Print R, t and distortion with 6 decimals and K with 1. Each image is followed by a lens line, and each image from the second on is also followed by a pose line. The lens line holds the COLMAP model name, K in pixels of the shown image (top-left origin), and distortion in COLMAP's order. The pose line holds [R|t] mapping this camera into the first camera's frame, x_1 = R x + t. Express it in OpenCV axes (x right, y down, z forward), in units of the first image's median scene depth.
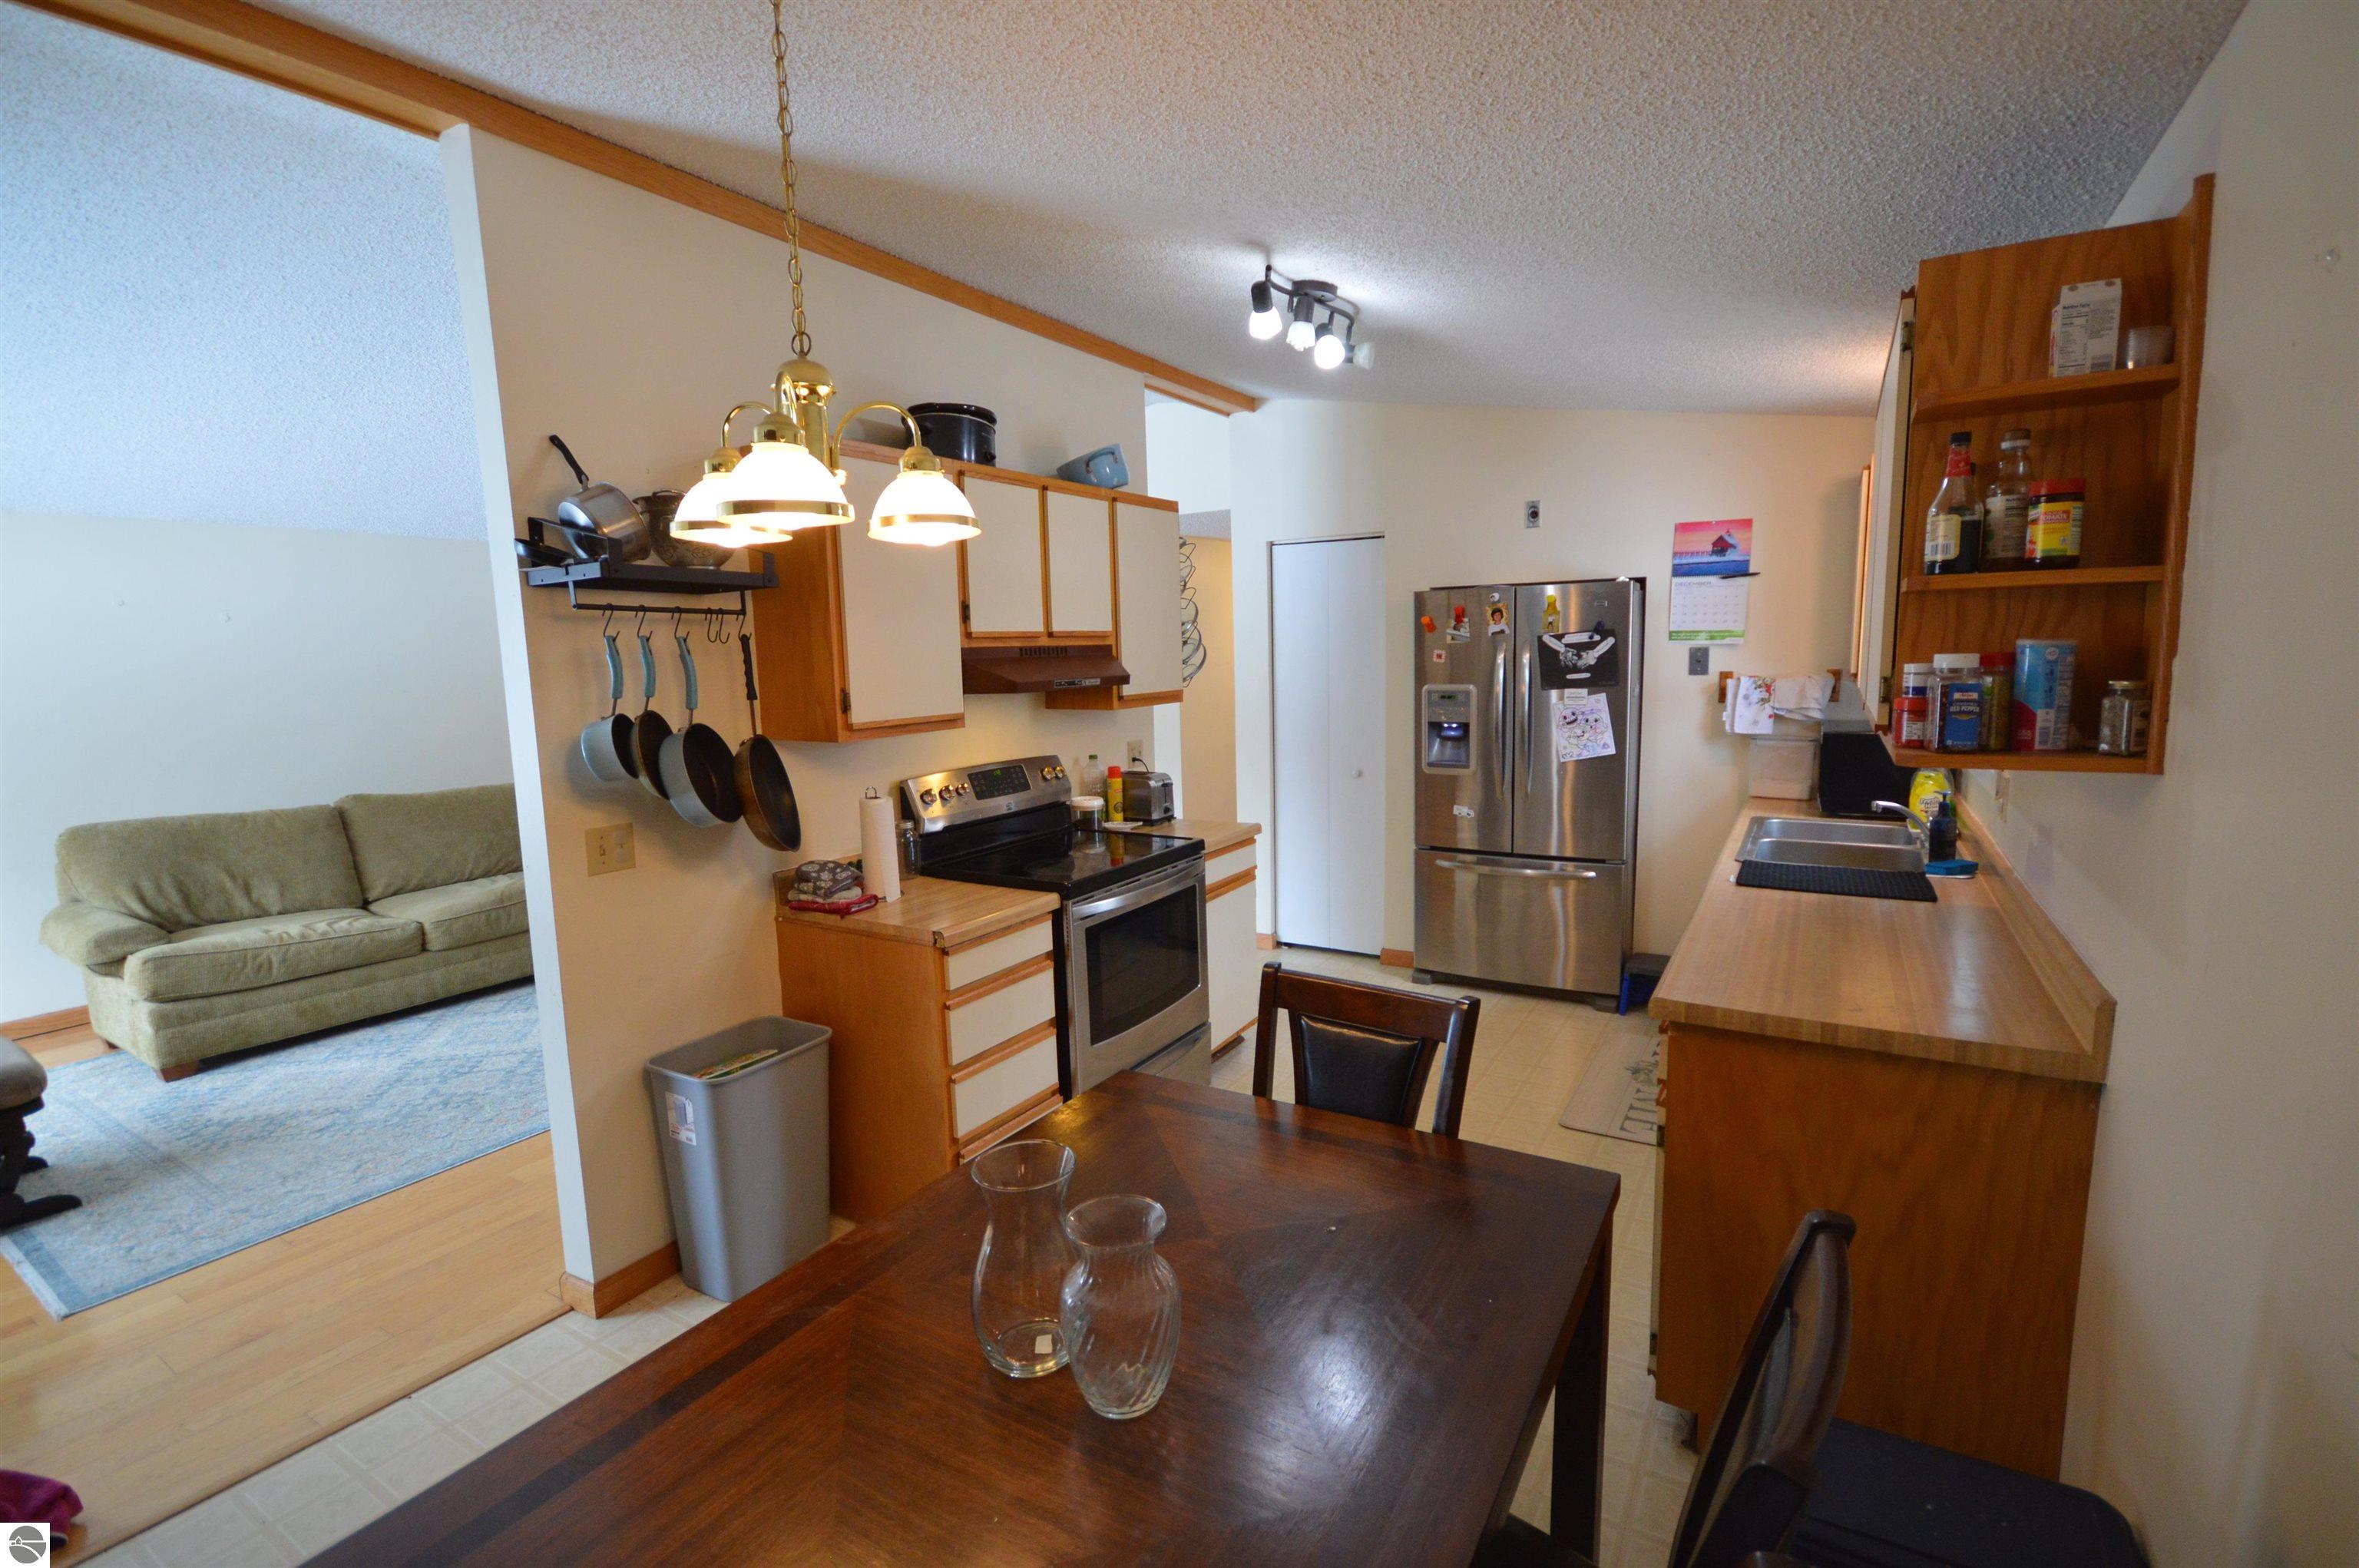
lens RADIAL K [[1052.9, 0, 1196.7], [0, 1052.9, 783.2], [0, 0, 1]] dist [0.037313, -0.024077]
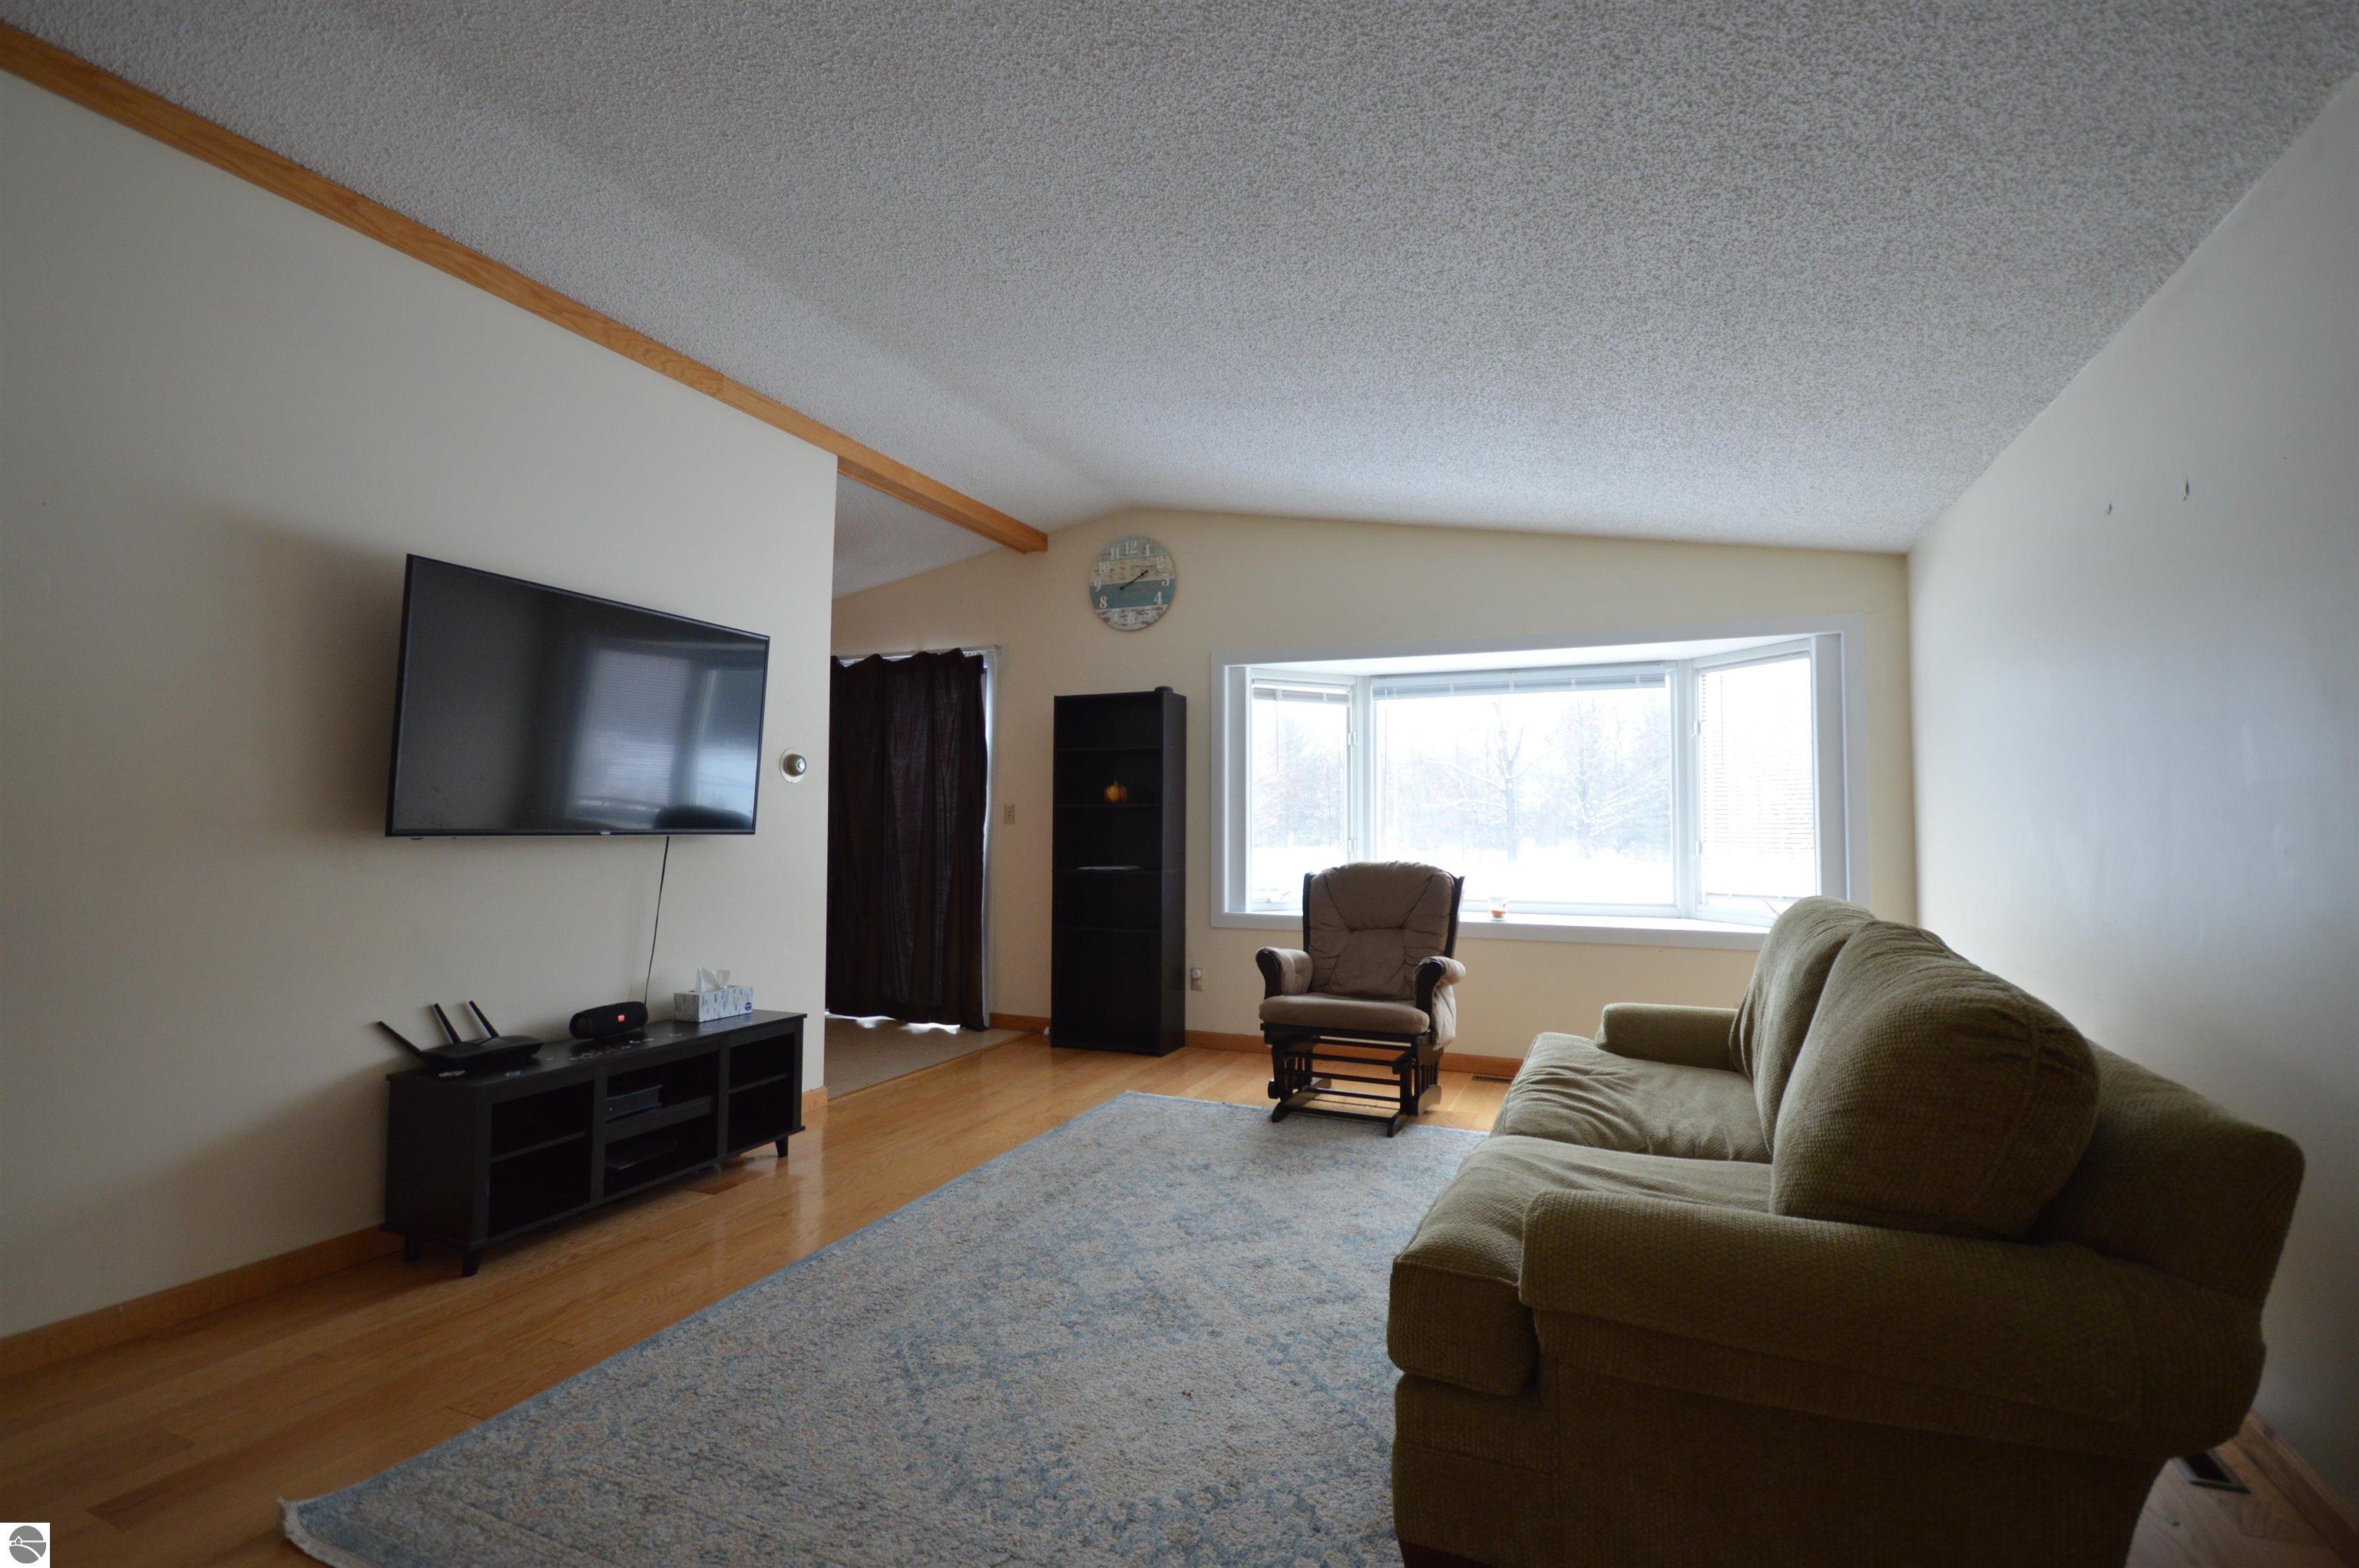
lens RADIAL K [[1066.8, 0, 1179.5], [0, 1066.8, 784.0], [0, 0, 1]] dist [-0.000473, 0.000145]
pose [[-0.990728, 0.012147, -0.135317, -0.557190], [-0.000317, 0.995786, 0.091710, -0.093223], [0.135861, 0.090903, -0.986549, 1.609648]]
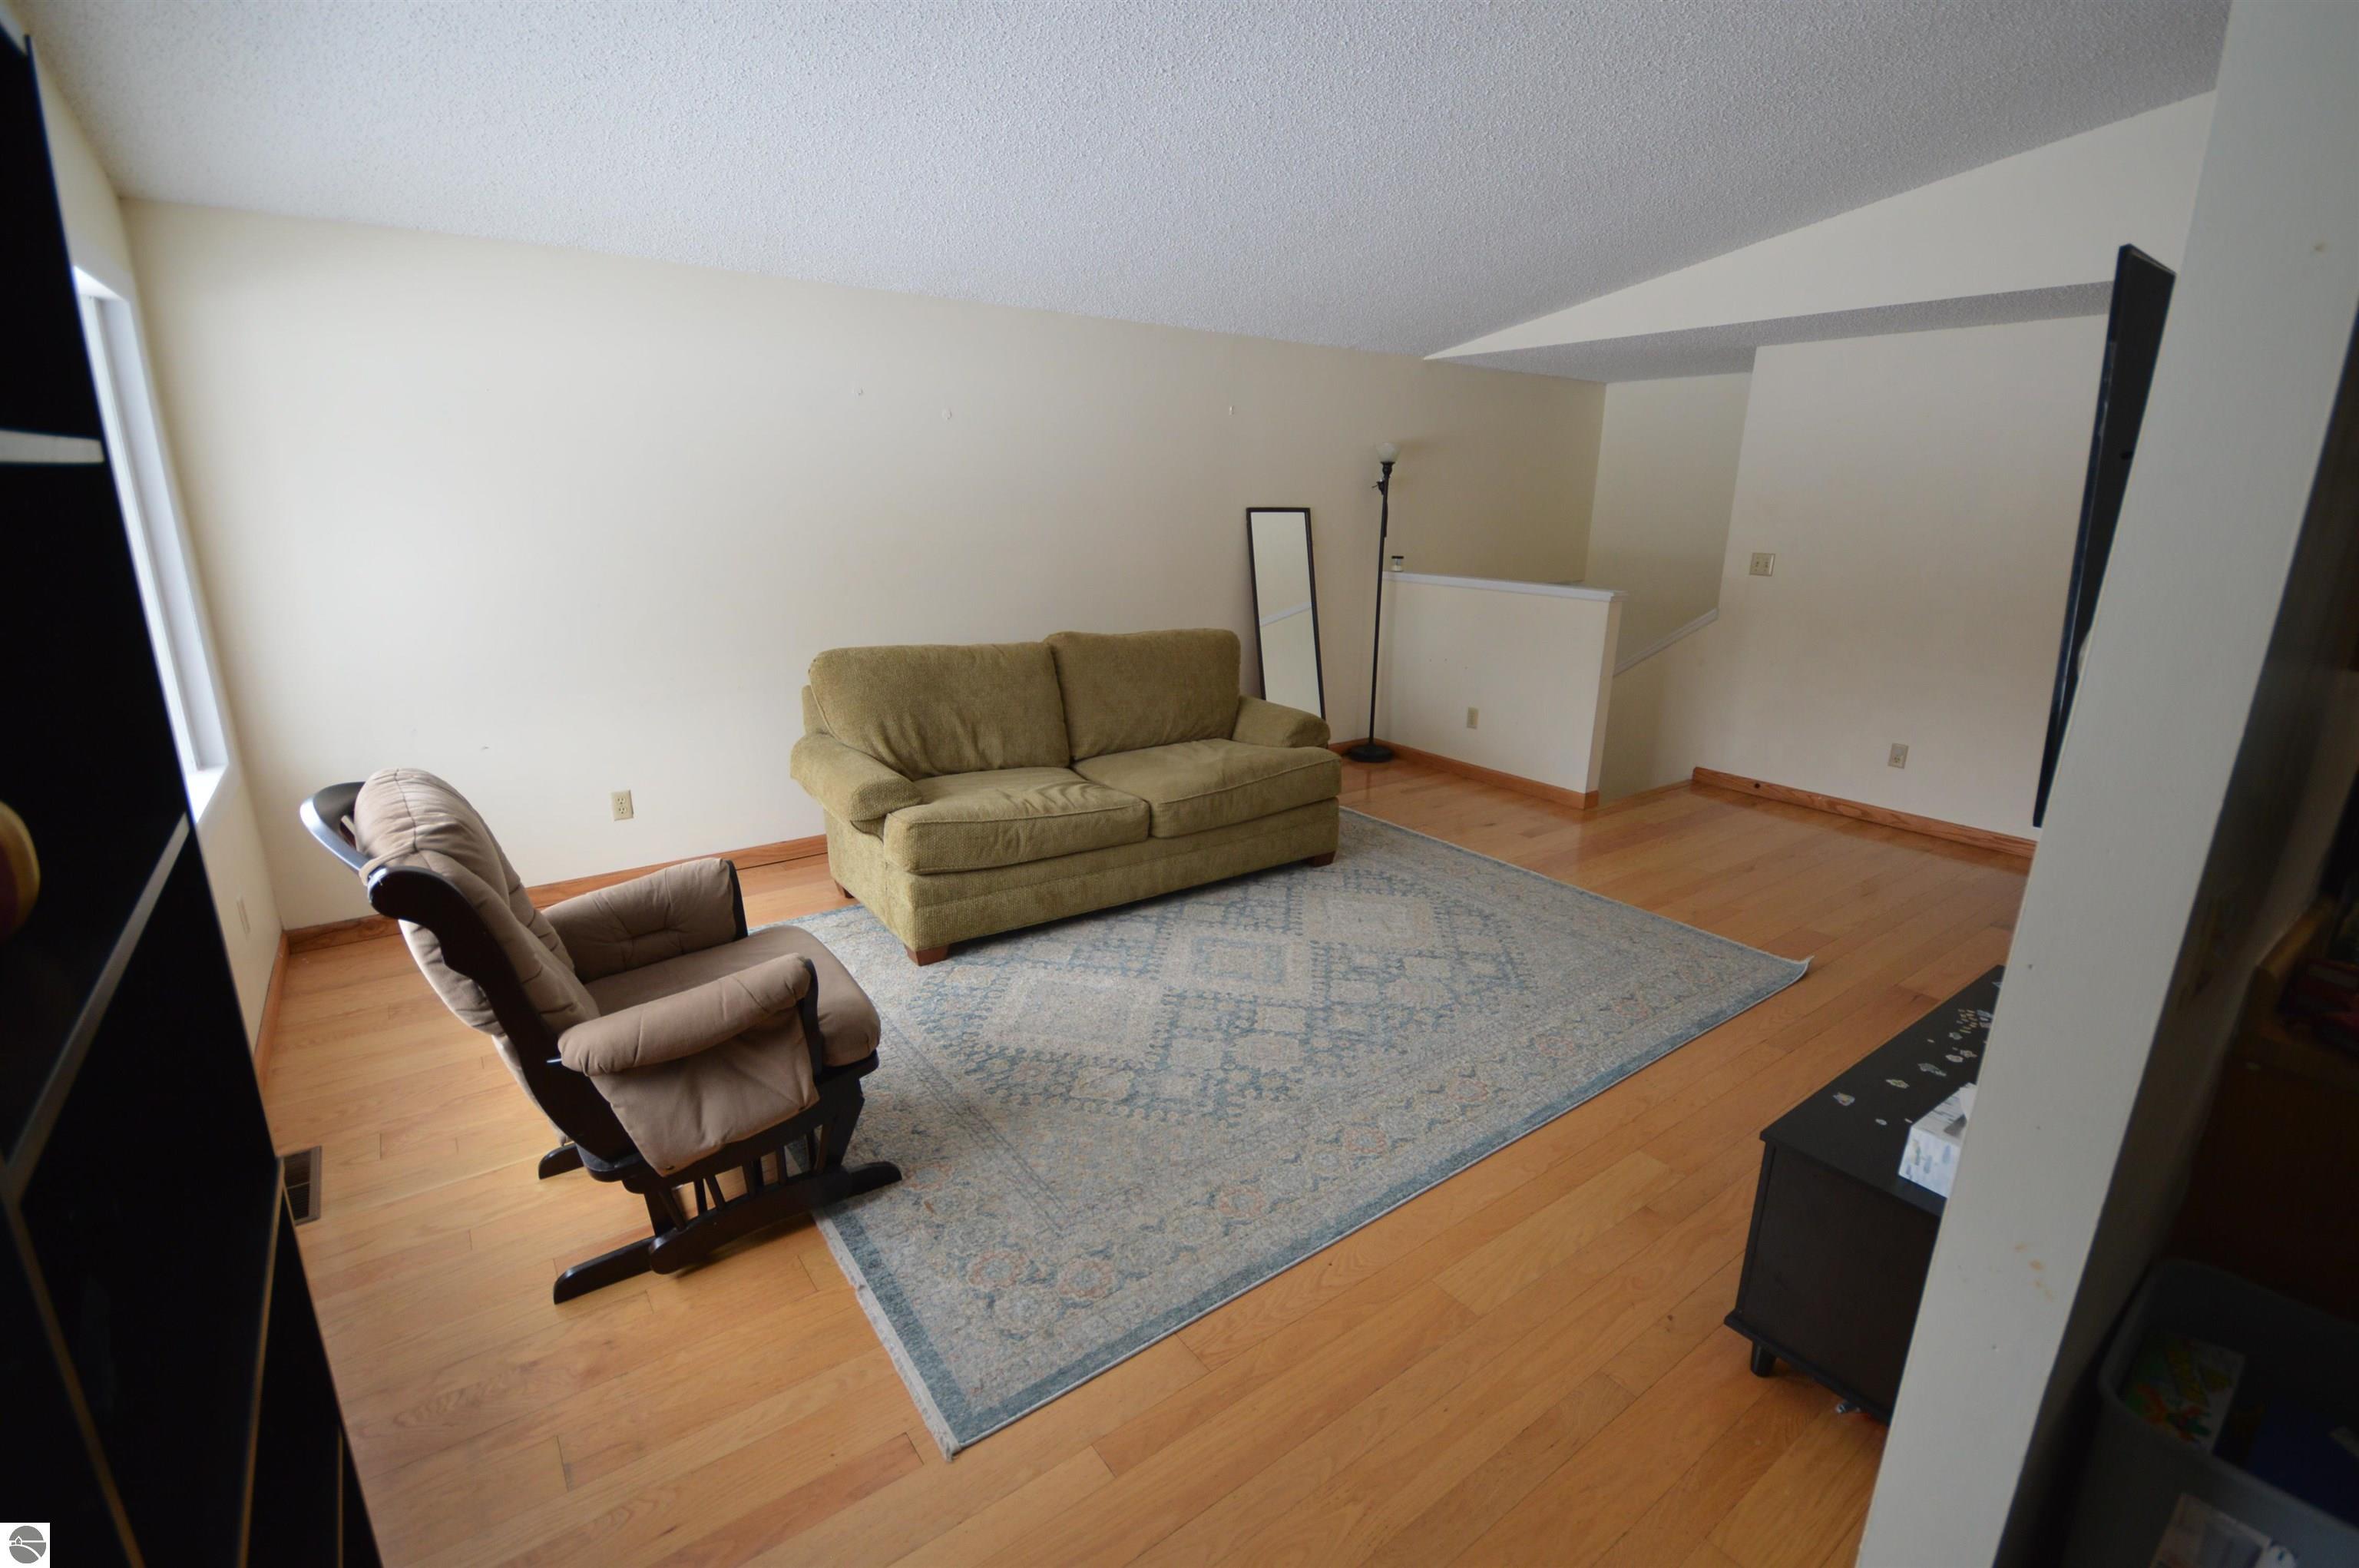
lens RADIAL K [[1058.4, 0, 1194.8], [0, 1058.4, 788.9], [0, 0, 1]] dist [-0.001044, -0.000214]
pose [[0.925876, 0.139188, -0.351255, -0.453608], [-0.086749, 0.983148, 0.160919, -0.013307], [0.367734, -0.118519, 0.922348, 0.296770]]
